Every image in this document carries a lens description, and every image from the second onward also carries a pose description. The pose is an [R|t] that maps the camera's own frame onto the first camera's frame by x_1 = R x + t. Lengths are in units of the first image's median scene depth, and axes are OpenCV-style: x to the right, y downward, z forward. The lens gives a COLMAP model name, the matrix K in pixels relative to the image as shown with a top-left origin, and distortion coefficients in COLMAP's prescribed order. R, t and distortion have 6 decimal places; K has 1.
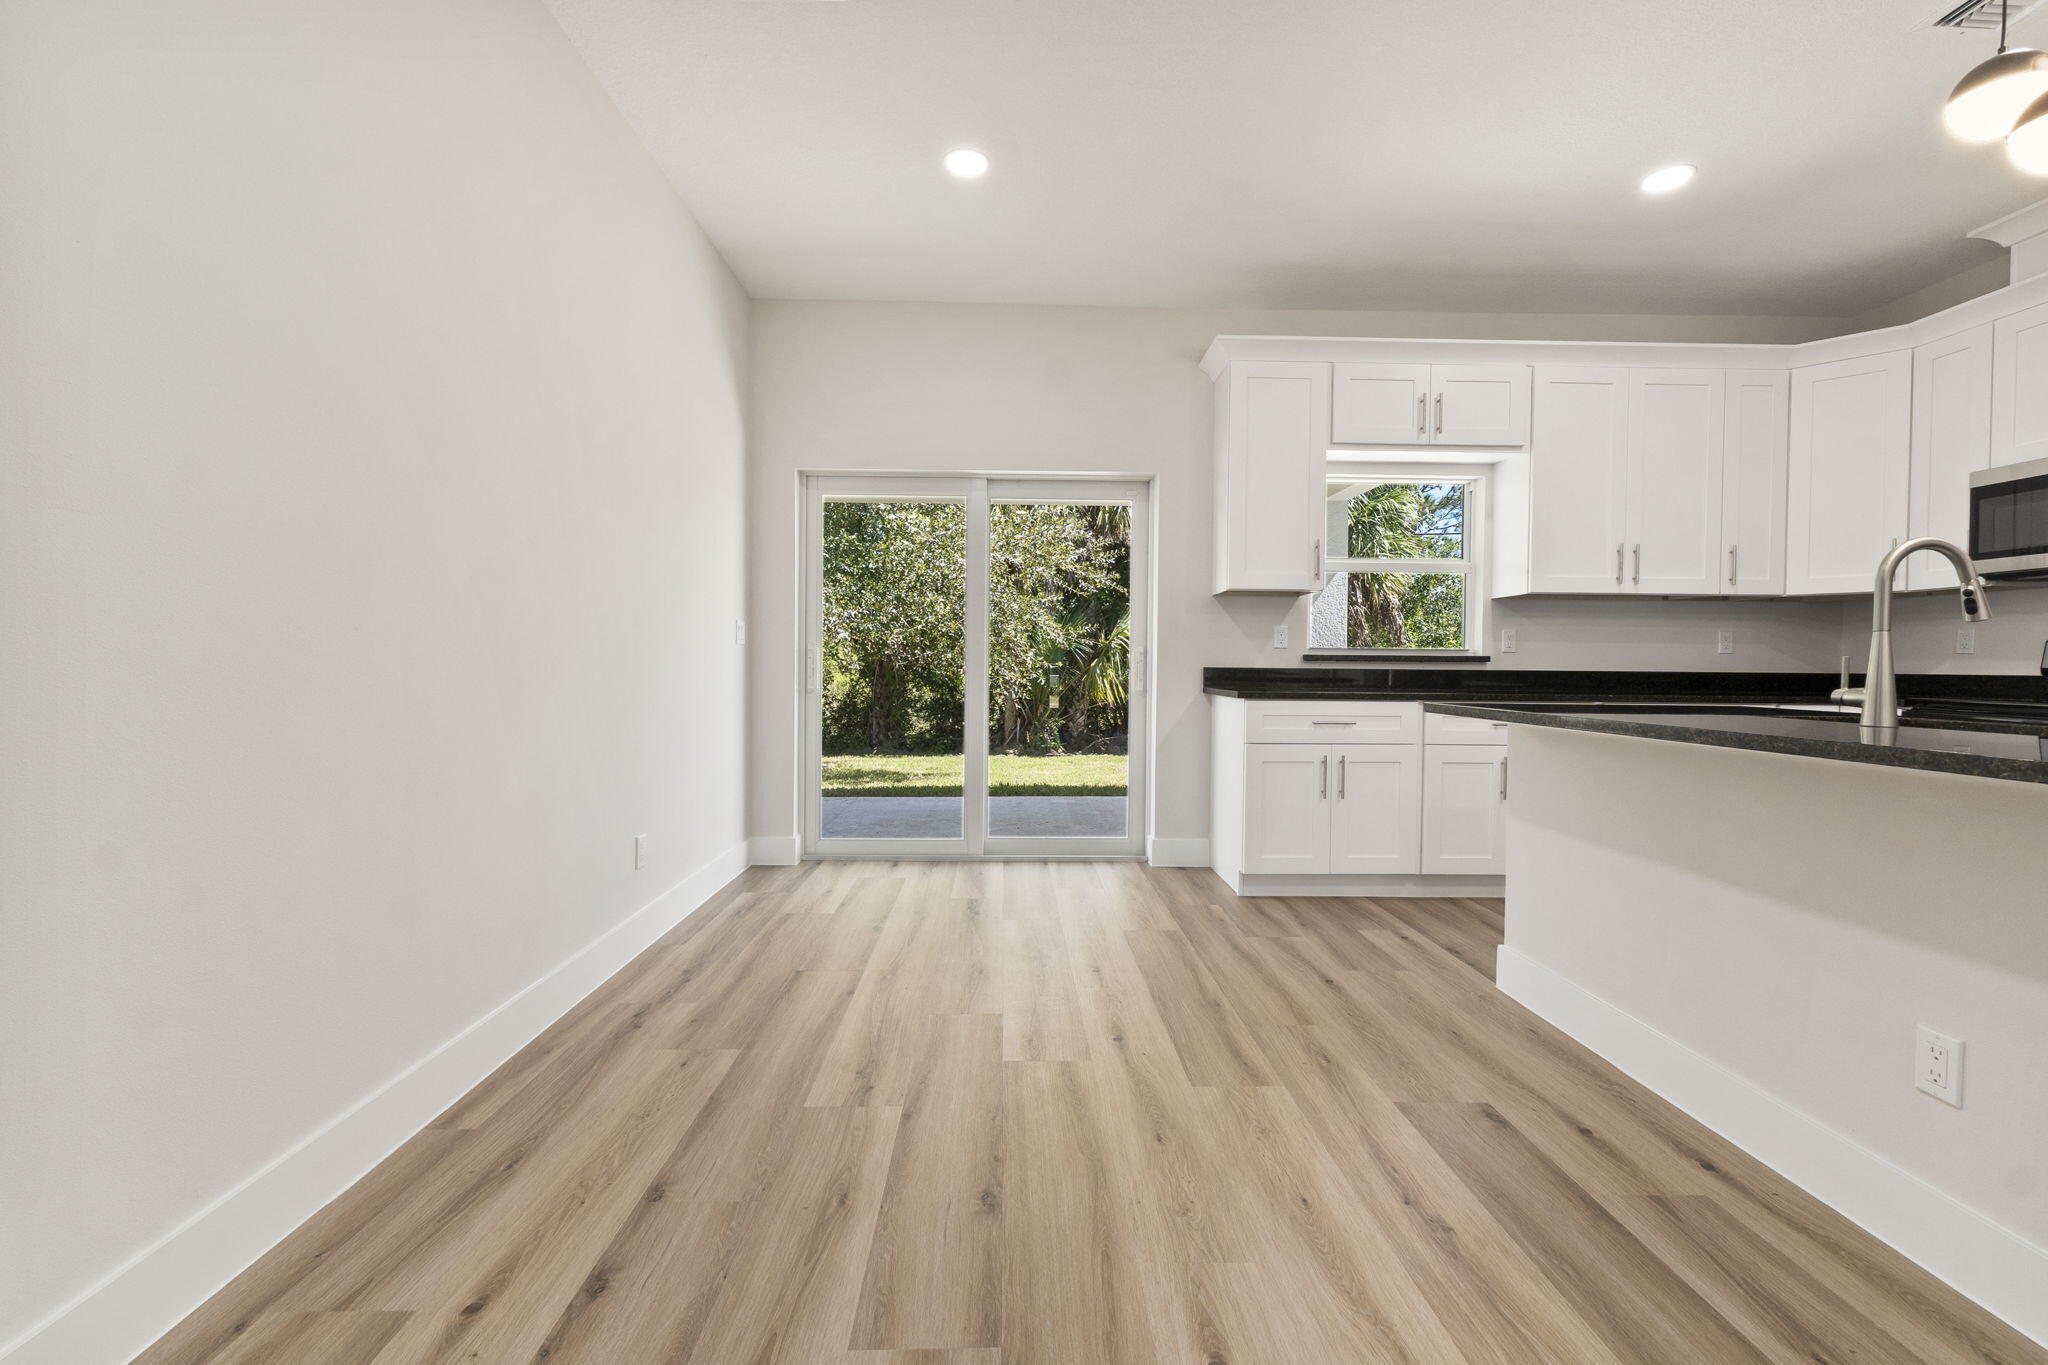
lens RADIAL K [[886.4, 0, 1024.5], [0, 886.4, 687.9], [0, 0, 1]] dist [0.011145, -0.000013]
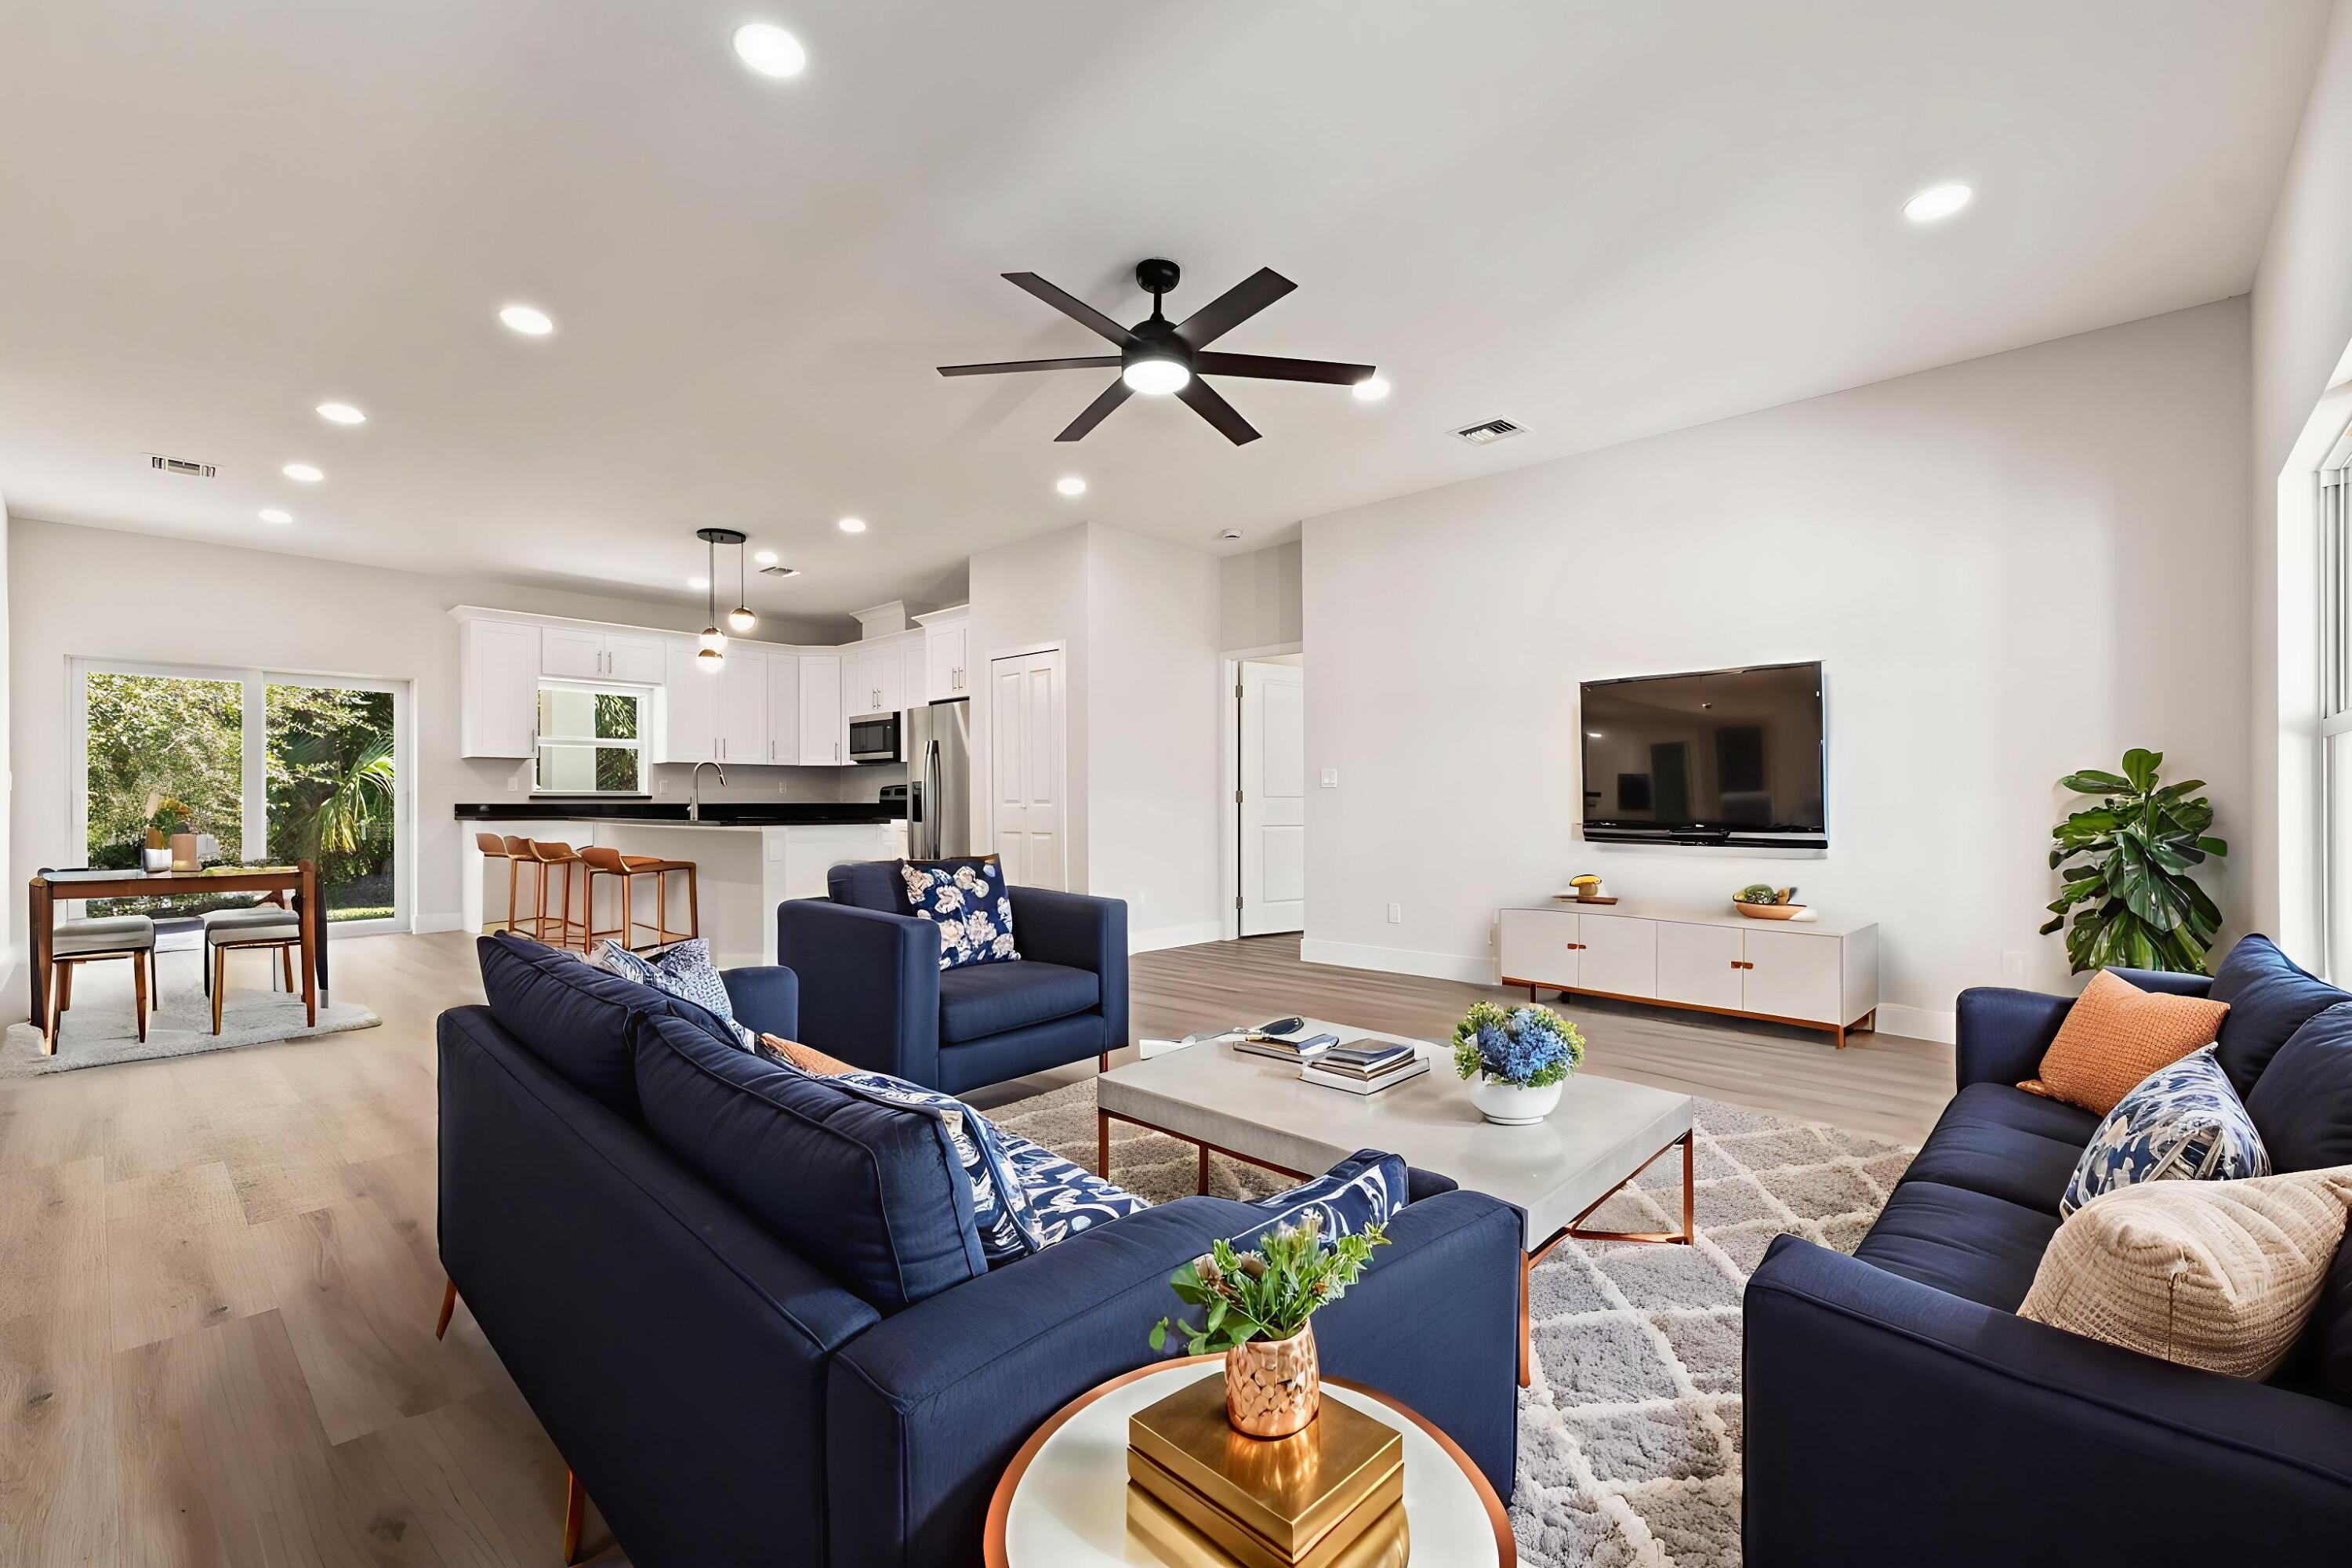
lens RADIAL K [[1017.9, 0, 1180.5], [0, 1017.9, 796.9], [0, 0, 1]] dist [0.011145, -0.000013]
pose [[0.703489, -0.004267, 0.710693, -0.176970], [0.028511, 0.999346, -0.022222, 0.040294], [-0.710134, 0.035896, 0.703151, -1.151176]]
